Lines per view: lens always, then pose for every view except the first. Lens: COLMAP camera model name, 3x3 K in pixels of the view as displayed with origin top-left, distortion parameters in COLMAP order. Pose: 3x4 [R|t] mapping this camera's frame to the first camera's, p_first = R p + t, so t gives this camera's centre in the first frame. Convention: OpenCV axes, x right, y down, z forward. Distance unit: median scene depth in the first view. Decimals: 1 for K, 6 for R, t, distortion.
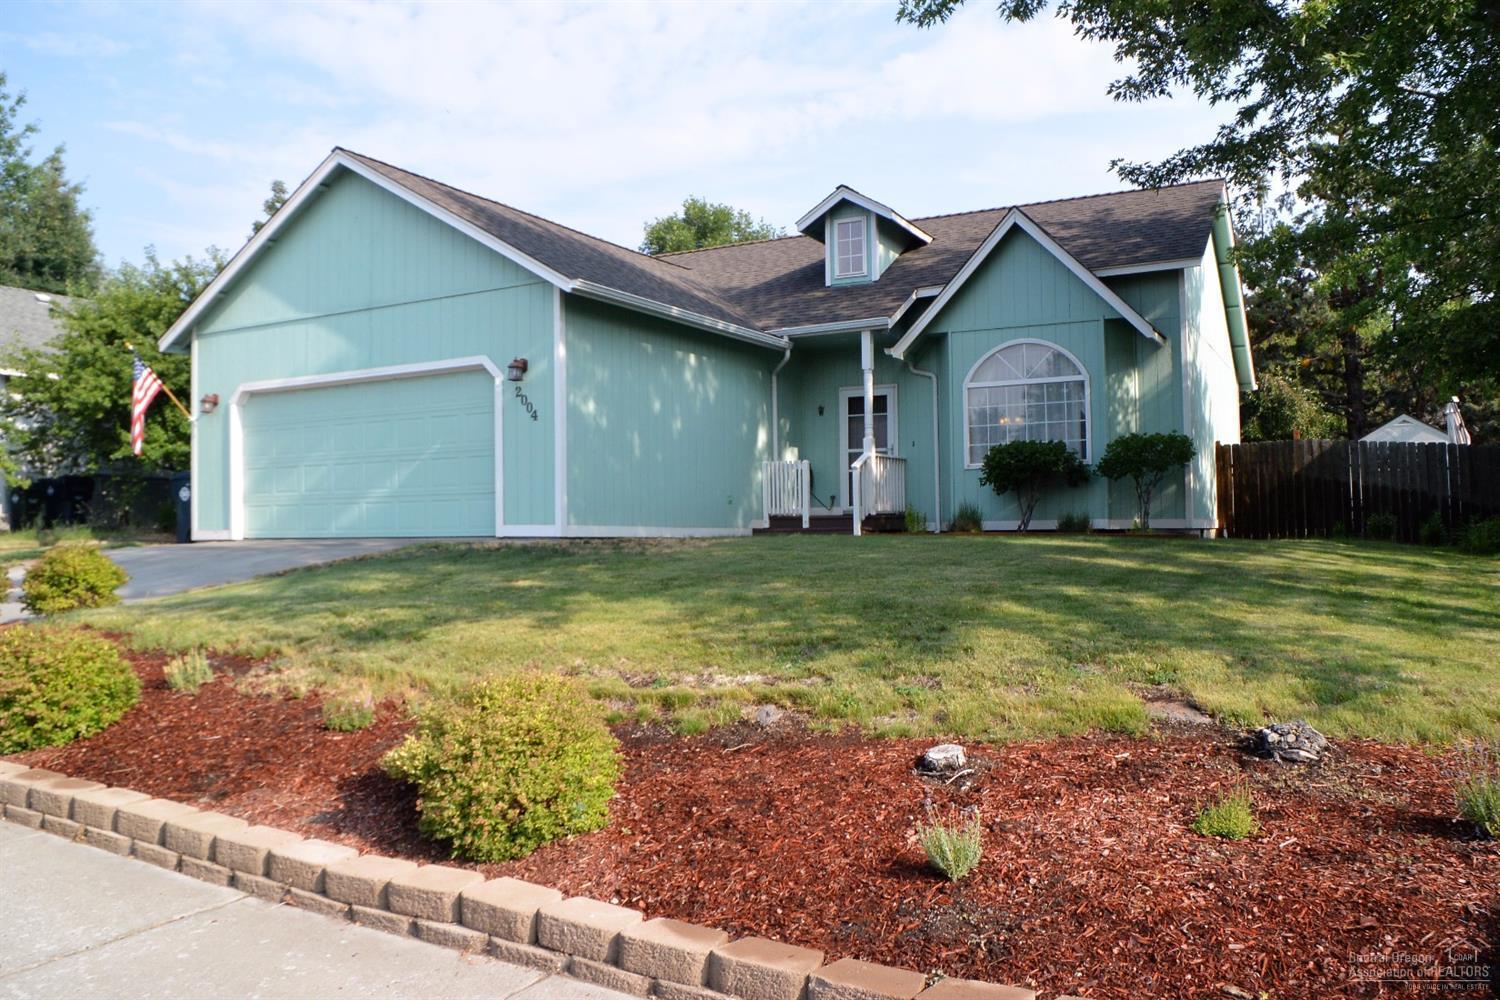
lens RADIAL K [[1166.4, 0, 751.8], [0, 1166.4, 492.6], [0, 0, 1]] dist [-0.091828, 0.006621]
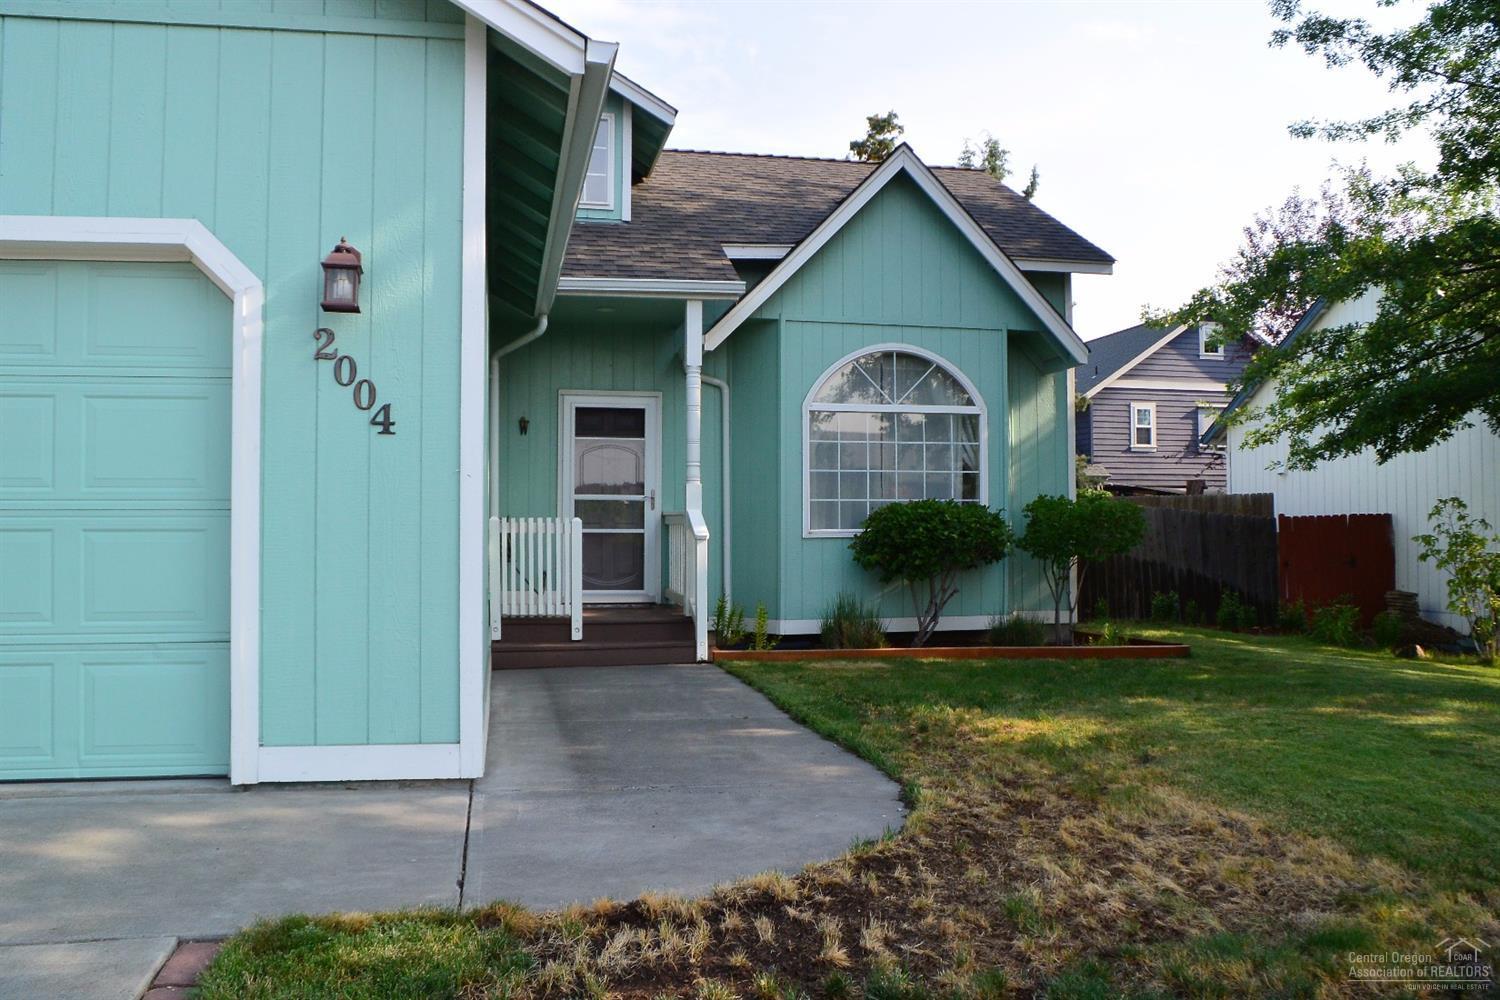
lens RADIAL K [[1166.4, 0, 751.8], [0, 1166.4, 492.6], [0, 0, 1]] dist [-0.091828, 0.006621]
pose [[0.762280, 0.030187, 0.646544, -0.264918], [-0.025435, 0.999537, -0.016681, -0.034473], [-0.646748, -0.003729, 0.762695, 0.551532]]
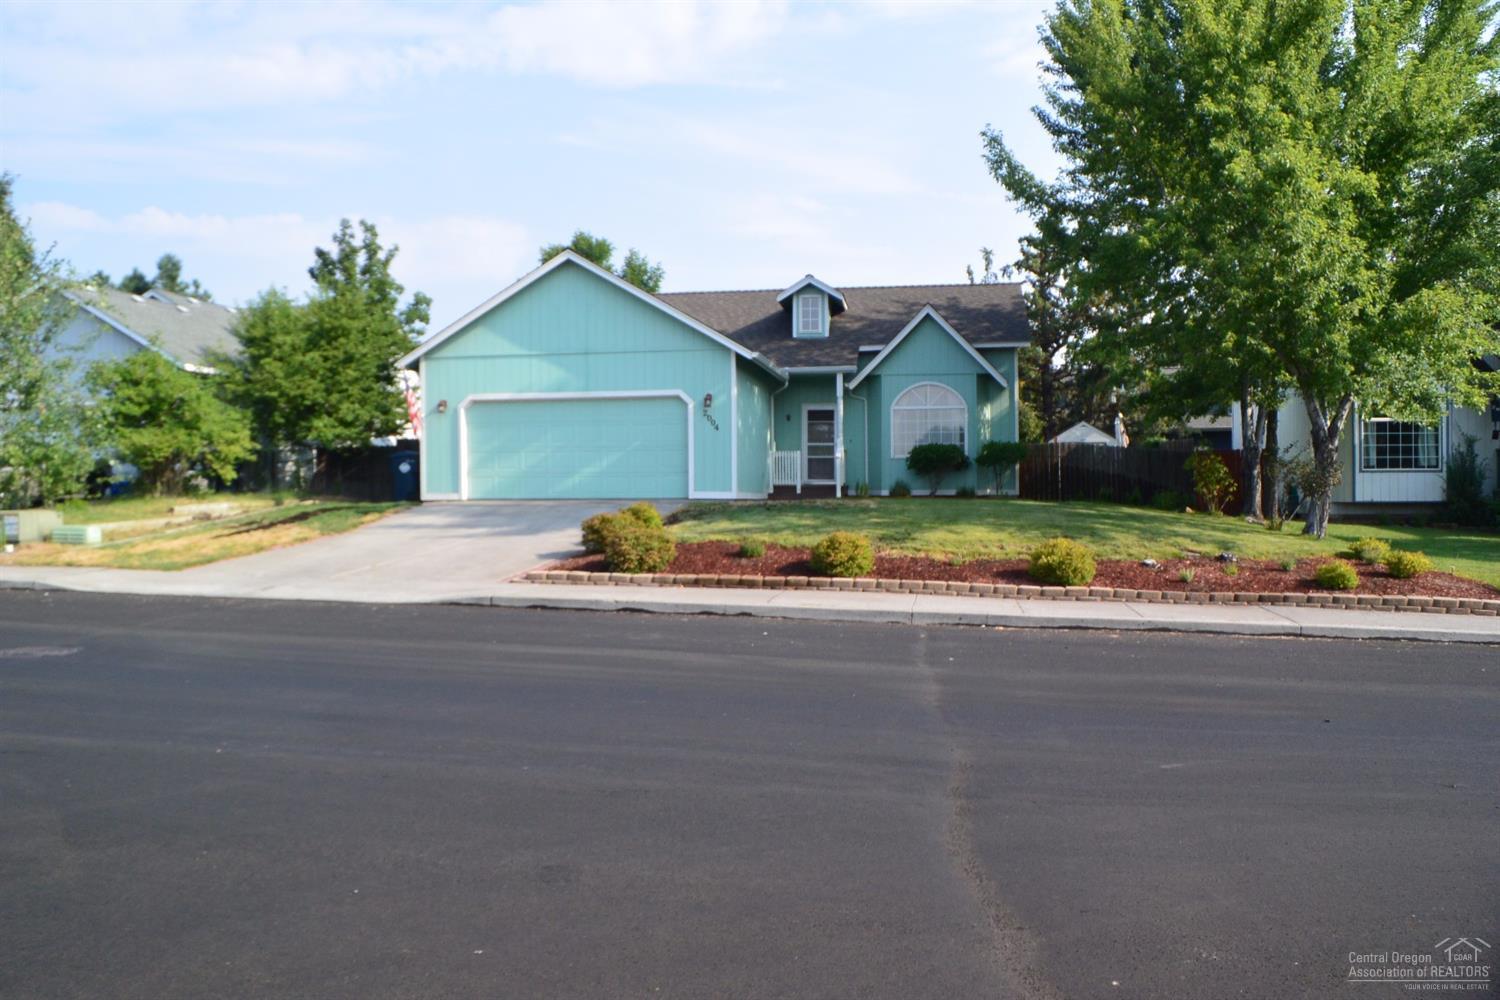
lens RADIAL K [[1166.4, 0, 751.8], [0, 1166.4, 492.6], [0, 0, 1]] dist [-0.091828, 0.006621]
pose [[0.941599, 0.006126, 0.336682, -0.586354], [-0.017025, 0.999422, 0.029430, -0.017996], [-0.336307, -0.033443, 0.941158, -0.518741]]
